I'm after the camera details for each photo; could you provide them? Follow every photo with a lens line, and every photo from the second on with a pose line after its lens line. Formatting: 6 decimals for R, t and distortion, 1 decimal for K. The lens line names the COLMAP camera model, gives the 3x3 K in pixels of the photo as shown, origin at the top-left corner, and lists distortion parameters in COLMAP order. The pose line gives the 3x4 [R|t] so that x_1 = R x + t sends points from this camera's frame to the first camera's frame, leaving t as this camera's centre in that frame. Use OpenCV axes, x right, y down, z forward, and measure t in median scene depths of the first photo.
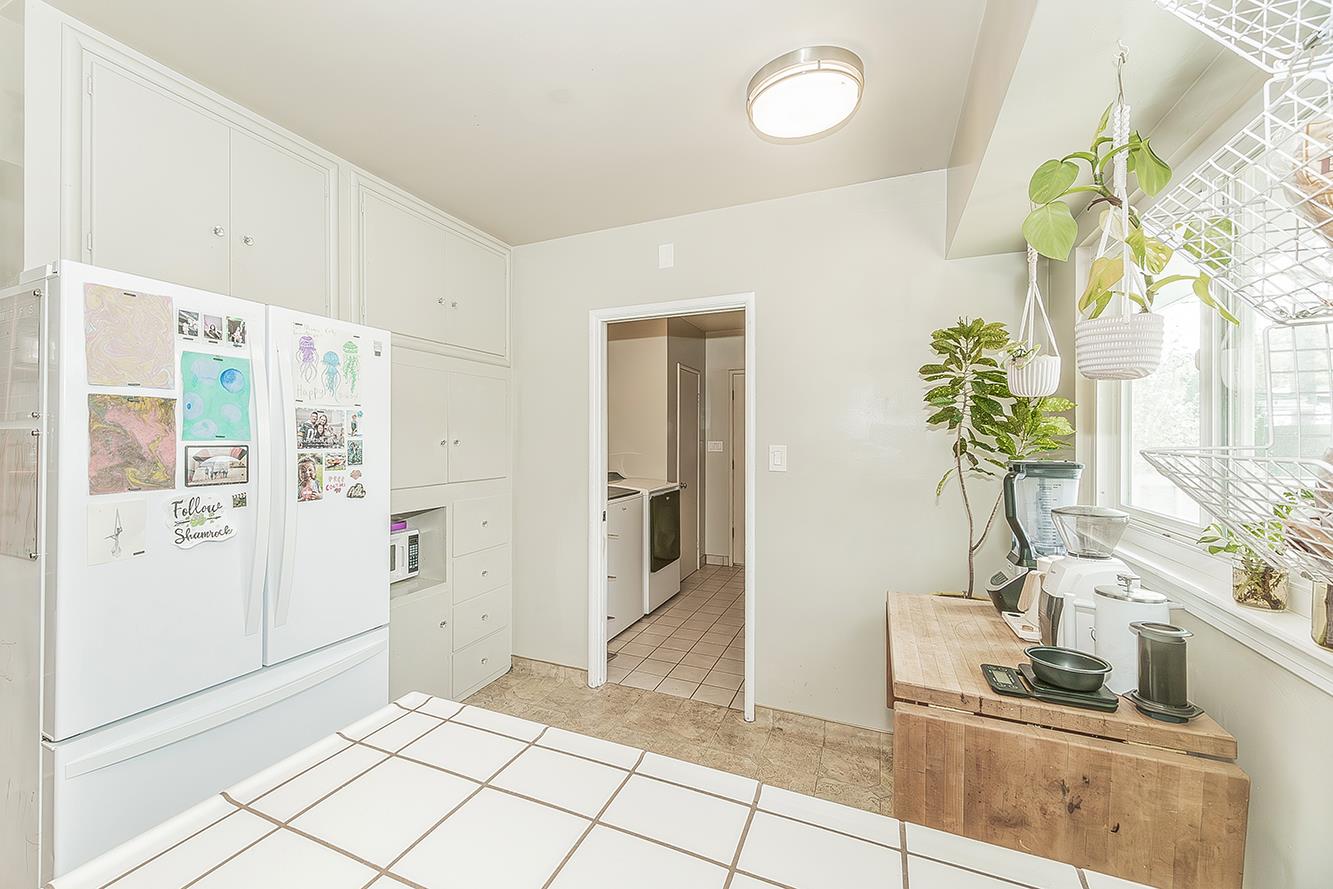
lens RADIAL K [[546.2, 0, 657.8], [0, 546.2, 437.1], [0, 0, 1]] dist [0.009877, 0.000023]
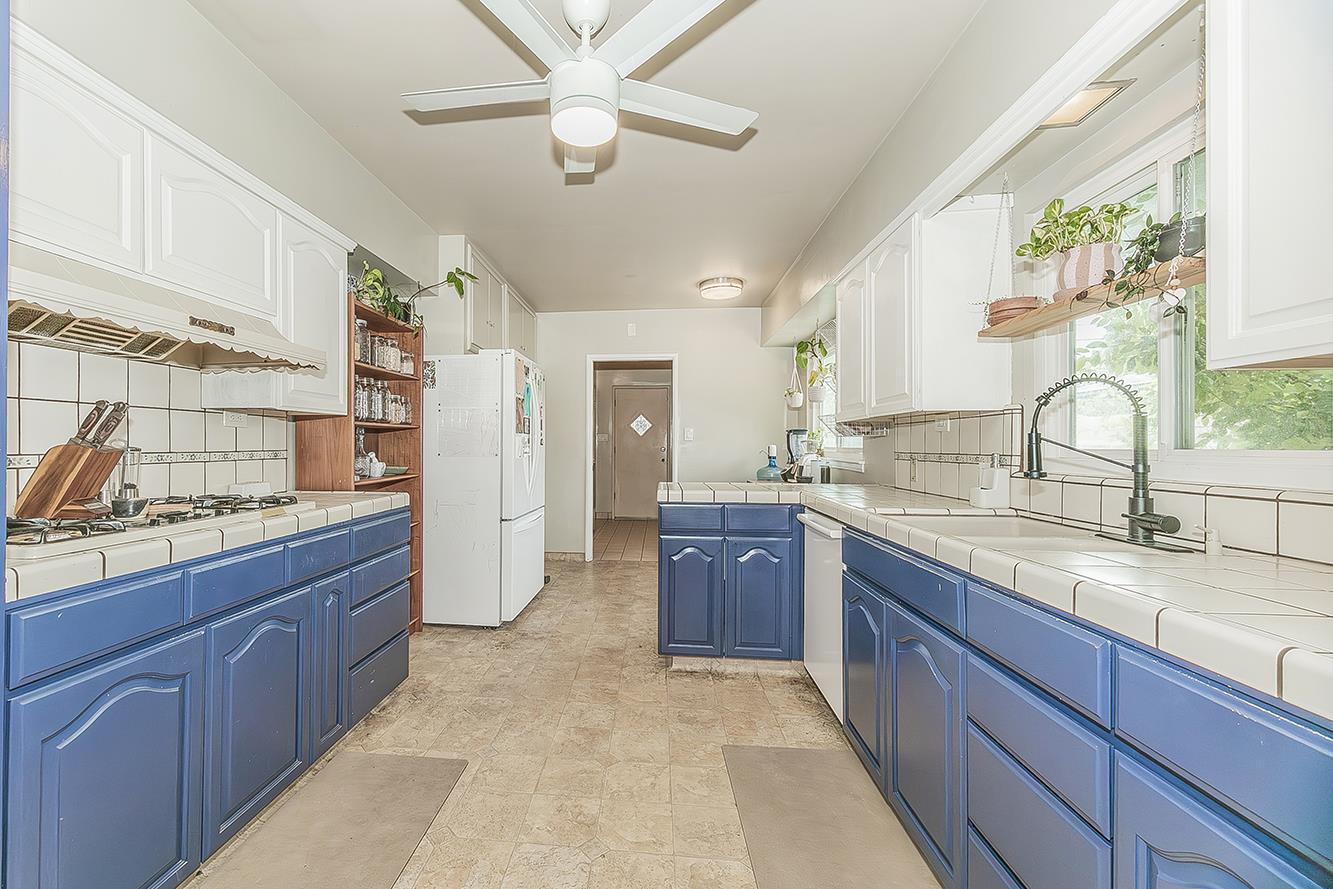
lens RADIAL K [[546.2, 0, 657.8], [0, 546.2, 437.1], [0, 0, 1]] dist [0.009877, 0.000023]
pose [[0.919738, 0.002081, 0.392527, -0.755186], [0.003844, 0.999890, -0.014308, 0.086433], [-0.392514, 0.014669, 0.919629, -0.927803]]
